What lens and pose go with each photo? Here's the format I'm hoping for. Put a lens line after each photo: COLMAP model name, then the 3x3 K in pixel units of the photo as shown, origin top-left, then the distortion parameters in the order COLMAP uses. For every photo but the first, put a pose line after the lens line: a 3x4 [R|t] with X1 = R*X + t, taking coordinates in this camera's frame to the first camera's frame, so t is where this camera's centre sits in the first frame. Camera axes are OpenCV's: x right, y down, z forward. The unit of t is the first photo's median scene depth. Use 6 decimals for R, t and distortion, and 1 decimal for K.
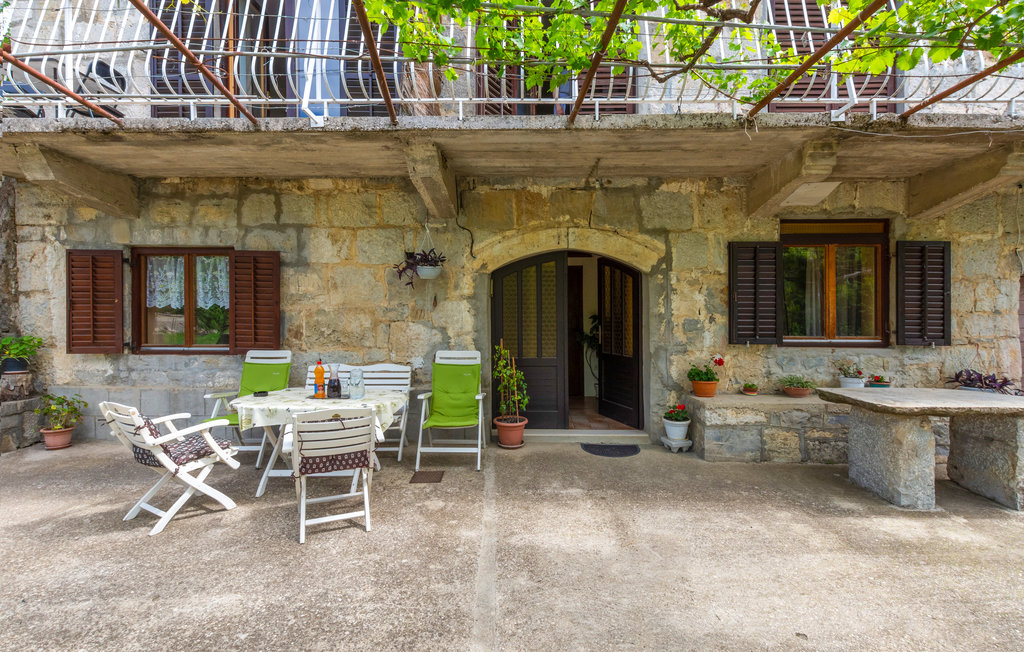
lens RADIAL K [[553.6, 0, 512.0], [0, 553.6, 326.0], [0, 0, 1]] dist [-0.001111, -0.000174]
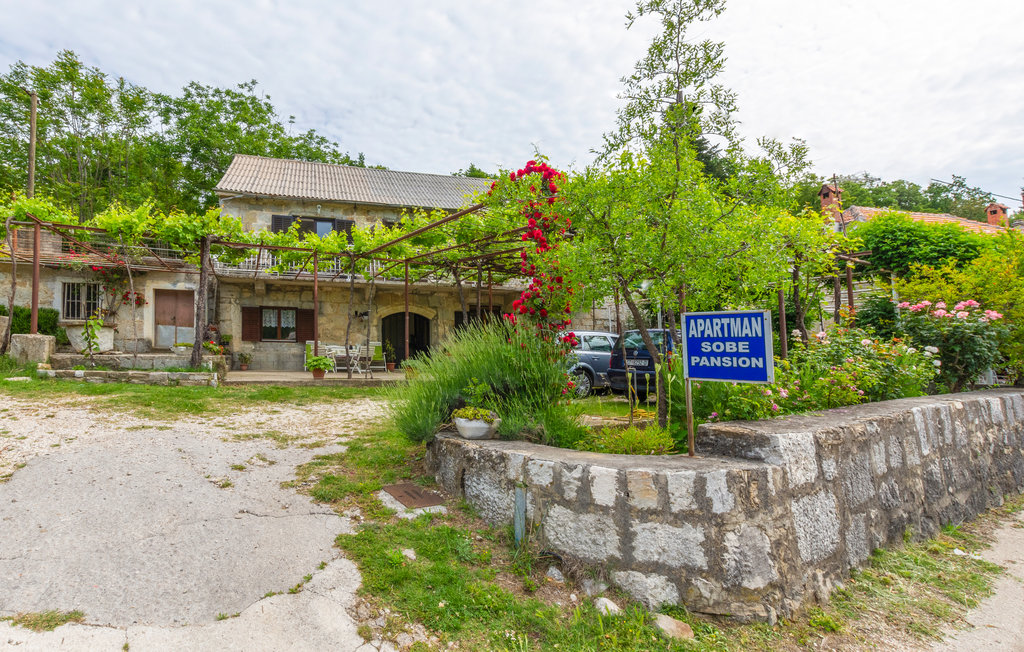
lens RADIAL K [[454.0, 0, 512.0], [0, 454.0, 326.0], [0, 0, 1]] dist [0.000077, 0.000000]
pose [[0.922442, 0.023052, 0.385448, -0.372749], [0.004411, 0.997522, -0.070213, 0.142255], [-0.386111, 0.066467, 0.920054, -1.776212]]
